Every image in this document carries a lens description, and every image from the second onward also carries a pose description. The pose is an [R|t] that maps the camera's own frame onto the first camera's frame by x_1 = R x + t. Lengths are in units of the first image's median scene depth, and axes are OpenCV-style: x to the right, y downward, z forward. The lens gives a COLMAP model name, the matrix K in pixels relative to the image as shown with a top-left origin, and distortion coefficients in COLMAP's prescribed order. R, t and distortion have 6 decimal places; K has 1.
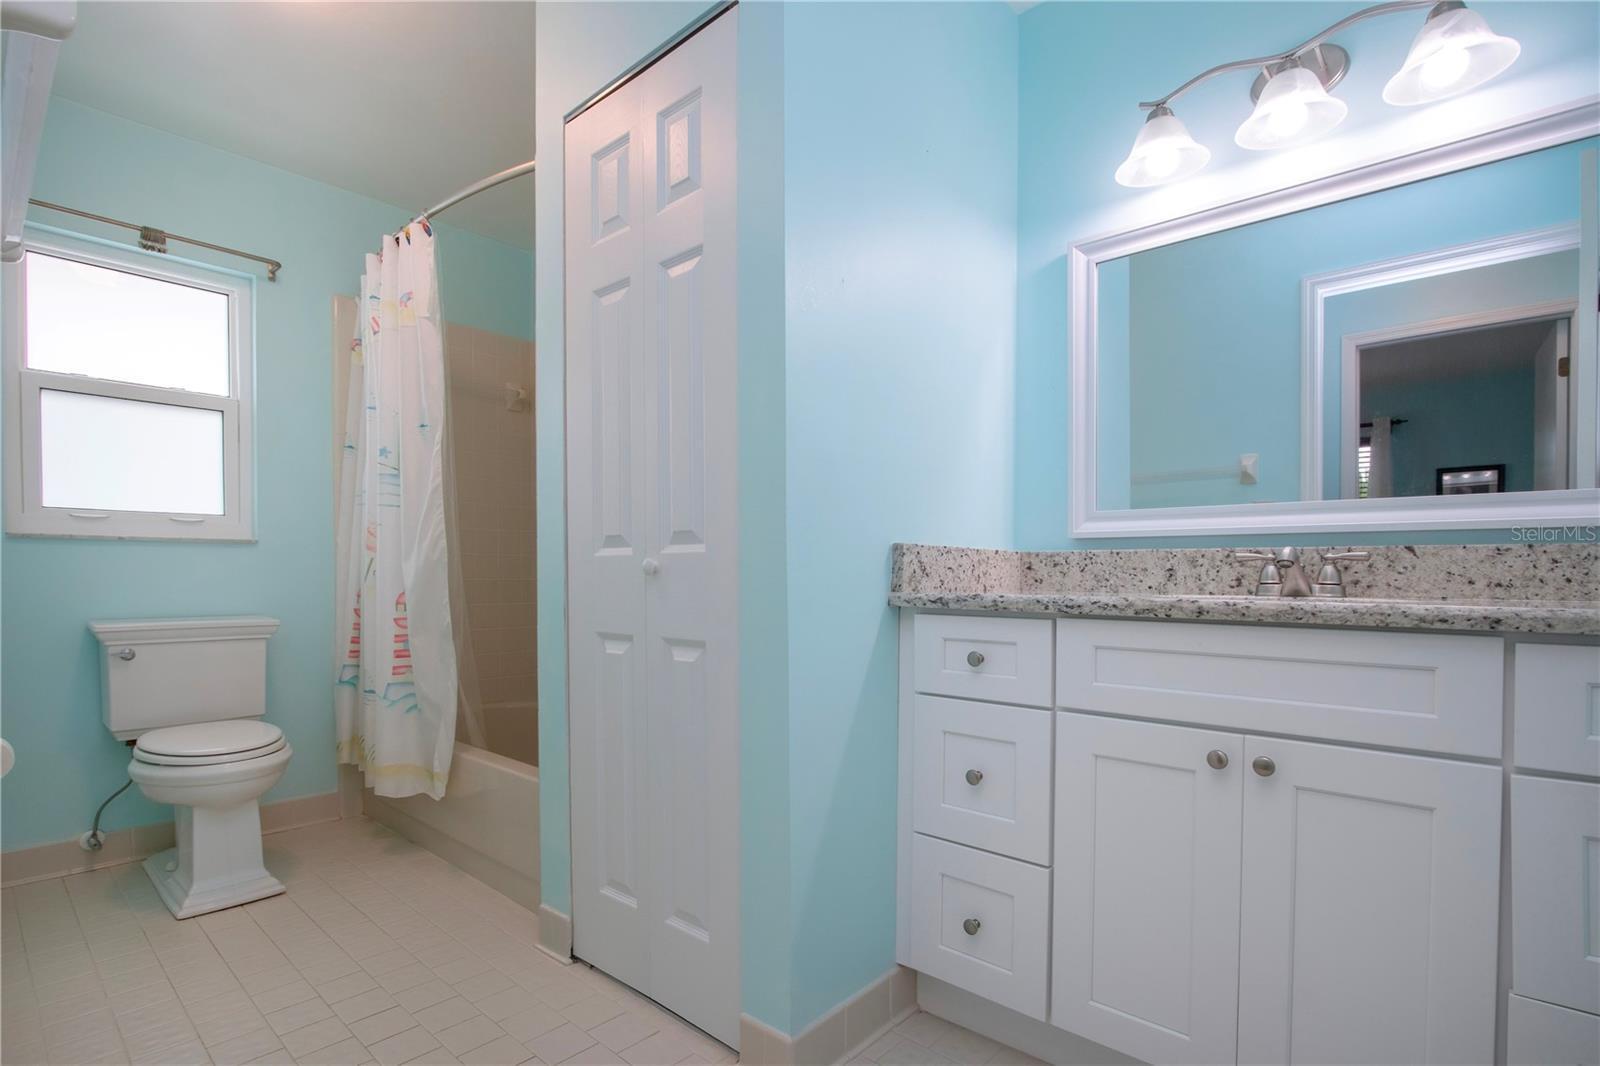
lens RADIAL K [[752.7, 0, 803.2], [0, 752.7, 579.7], [0, 0, 1]] dist [-0.009151, -0.000559]
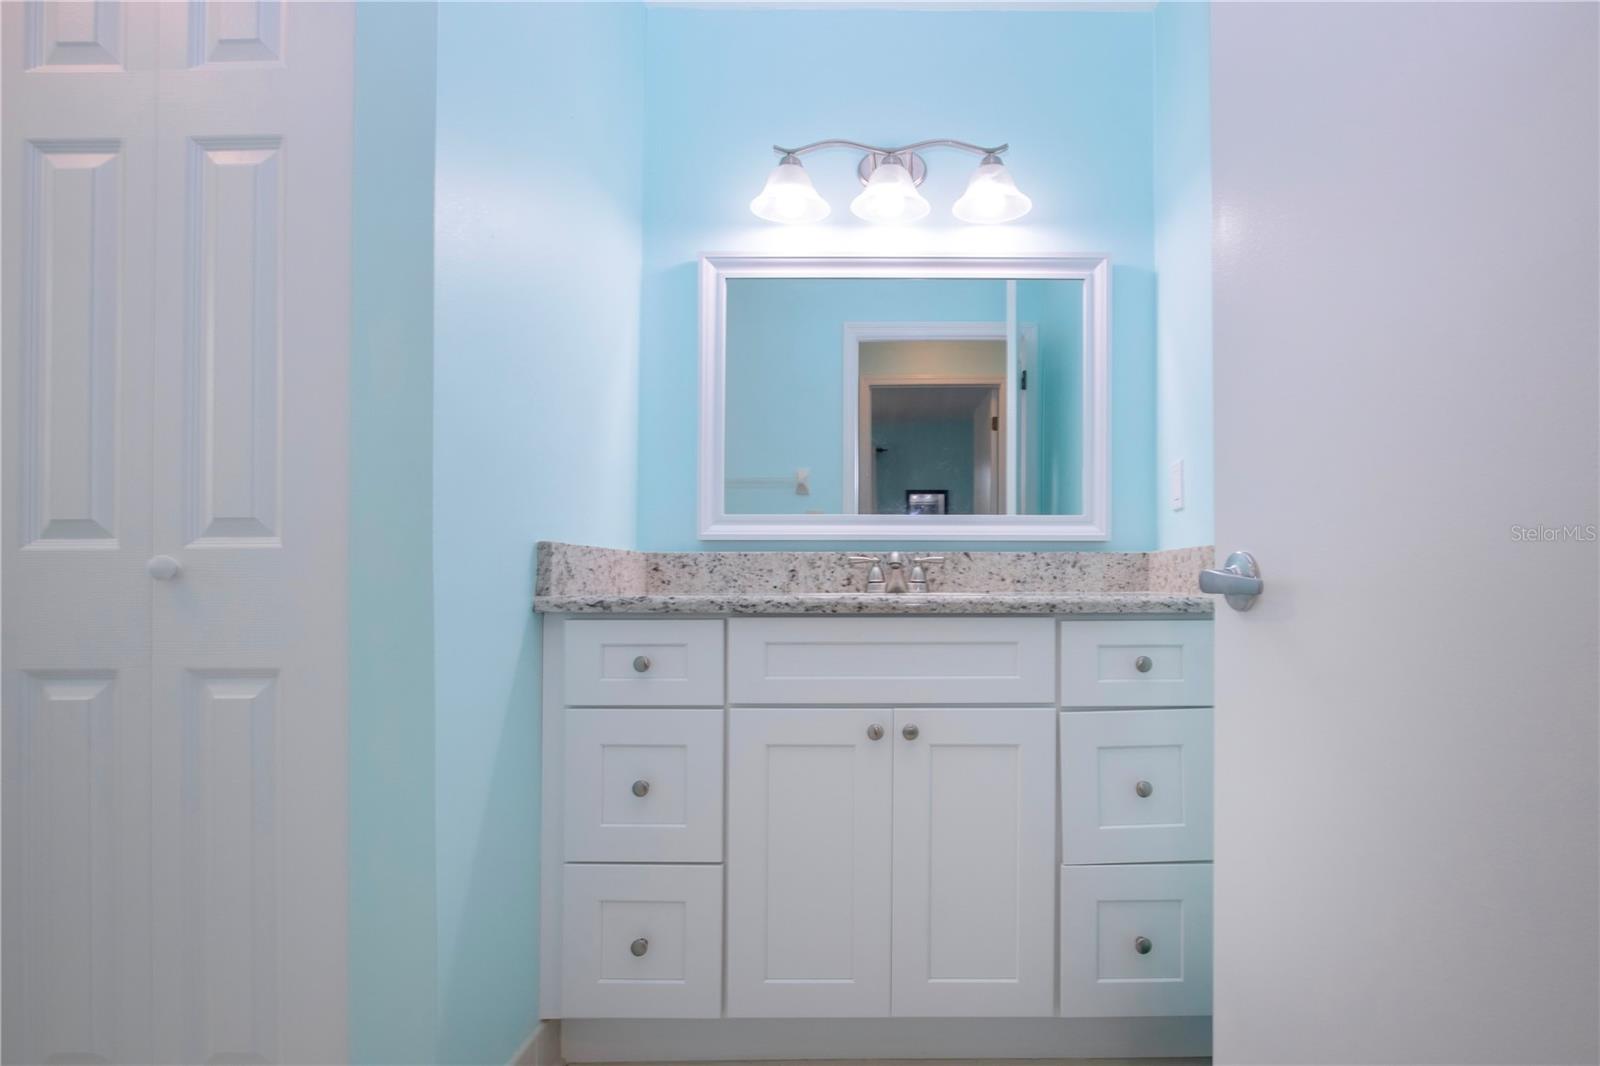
lens RADIAL K [[787.1, 0, 899.5], [0, 787.1, 559.2], [0, 0, 1]] dist [-0.009280, 0.000750]
pose [[0.763305, 0.008083, 0.645988, -0.156583], [0.010028, 0.999653, -0.024357, -0.000556], [-0.645961, 0.025070, 0.762959, 0.018878]]
